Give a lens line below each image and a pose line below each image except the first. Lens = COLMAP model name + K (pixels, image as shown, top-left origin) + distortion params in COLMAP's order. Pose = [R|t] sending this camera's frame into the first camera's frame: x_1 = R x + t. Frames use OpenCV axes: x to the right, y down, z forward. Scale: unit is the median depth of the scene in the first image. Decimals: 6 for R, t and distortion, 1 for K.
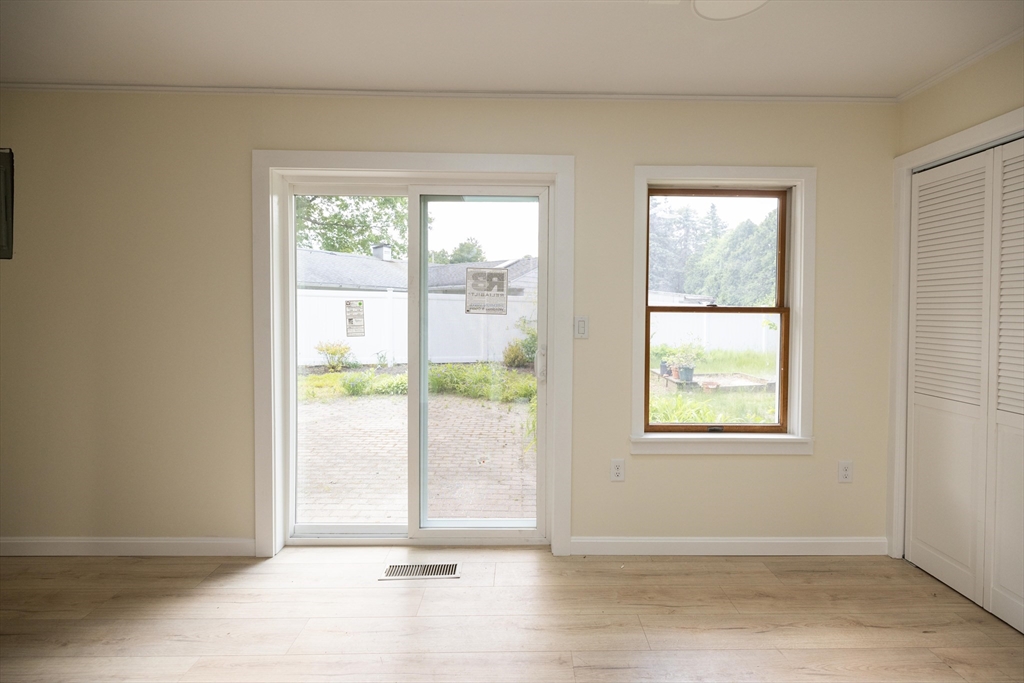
lens RADIAL K [[432.5, 0, 528.3], [0, 432.5, 318.6], [0, 0, 1]] dist [-0.002287, -0.000144]
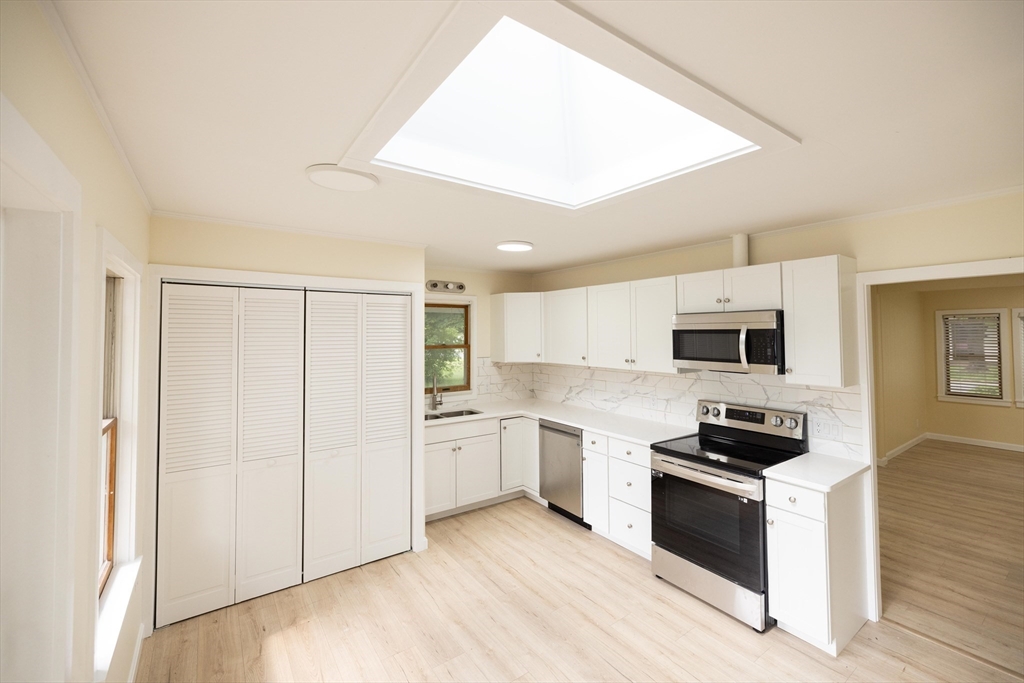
lens RADIAL K [[432.5, 0, 528.3], [0, 432.5, 318.6], [0, 0, 1]] dist [-0.002287, -0.000144]
pose [[-0.584496, 0.019872, 0.811153, -0.617473], [0.012887, 0.999801, -0.015207, -0.215033], [-0.811294, 0.001565, -0.584636, 0.913047]]
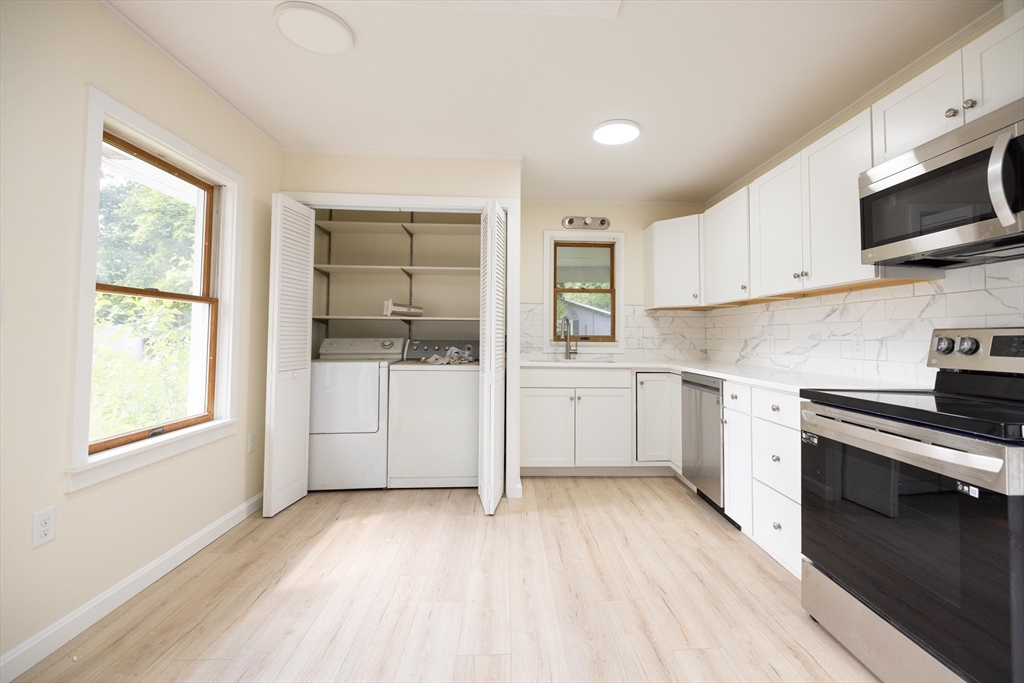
lens RADIAL K [[432.5, 0, 528.3], [0, 432.5, 318.6], [0, 0, 1]] dist [-0.002287, -0.000144]
pose [[-0.039169, 0.033561, 0.998669, -0.512062], [0.007852, 0.999415, -0.033278, 0.069170], [-0.999202, 0.006538, -0.039410, 0.315590]]
